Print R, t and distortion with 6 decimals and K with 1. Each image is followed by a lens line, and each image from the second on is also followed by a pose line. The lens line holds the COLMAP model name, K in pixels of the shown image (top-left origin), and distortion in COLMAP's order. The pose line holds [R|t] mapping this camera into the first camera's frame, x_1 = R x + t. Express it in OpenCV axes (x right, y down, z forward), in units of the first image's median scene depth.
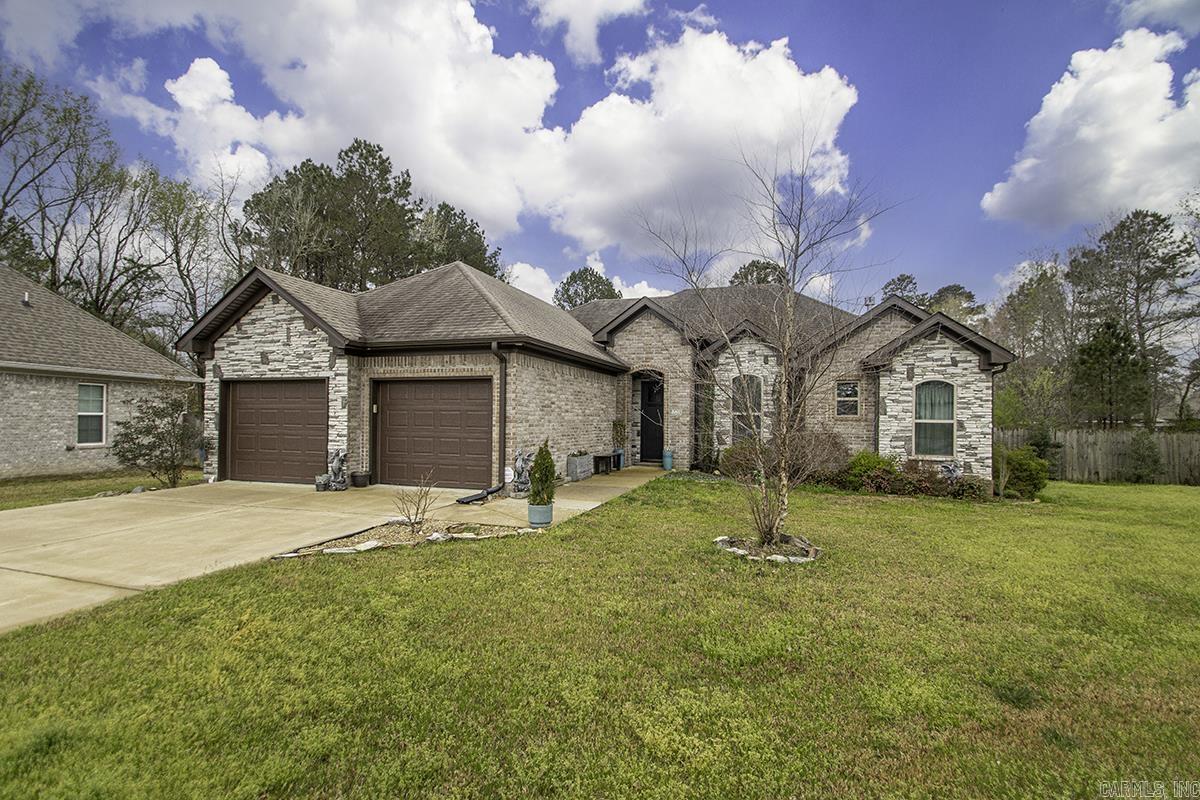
lens RADIAL K [[545.1, 0, 623.0], [0, 545.1, 406.9], [0, 0, 1]] dist [-0.000952, -0.000350]
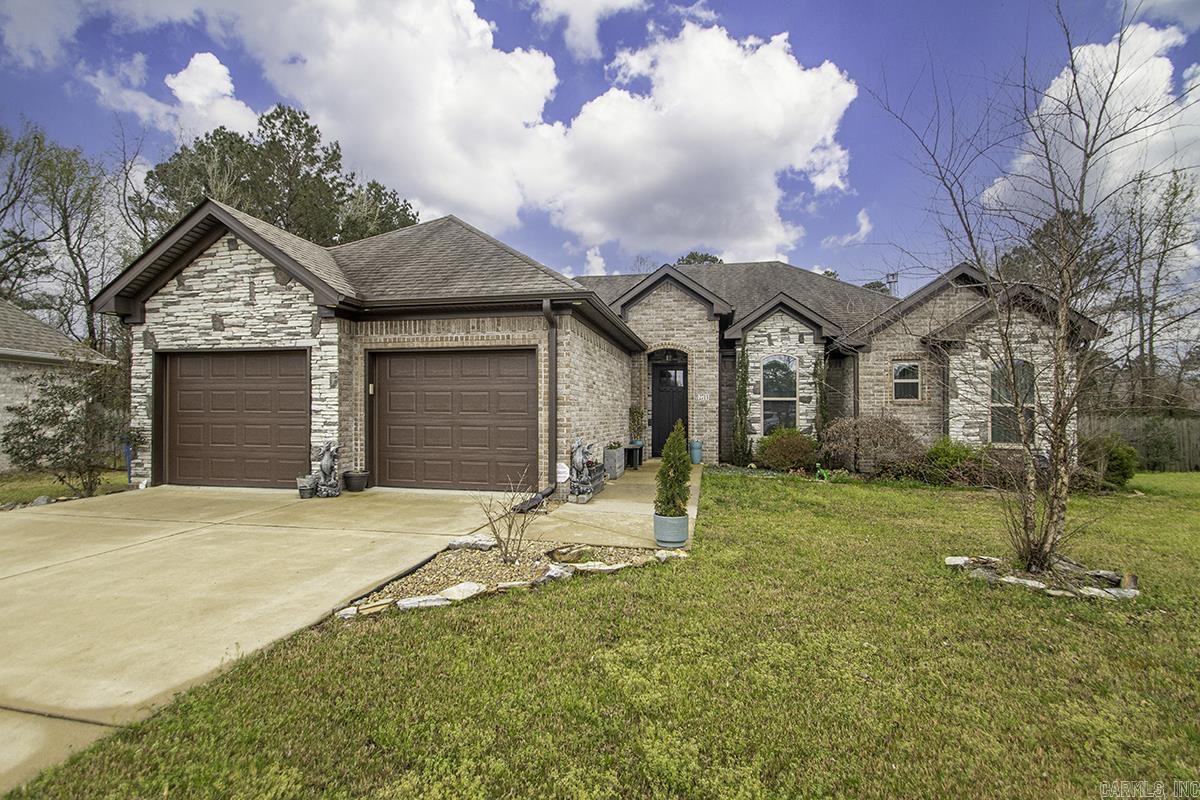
lens RADIAL K [[565.7, 0, 623.8], [0, 565.7, 402.7], [0, 0, 1]] dist [0.001319, -0.005412]
pose [[0.995756, -0.002995, 0.091981, -0.173254], [0.002292, 0.999967, 0.007754, 0.017177], [-0.092001, -0.007510, 0.995731, 0.171348]]
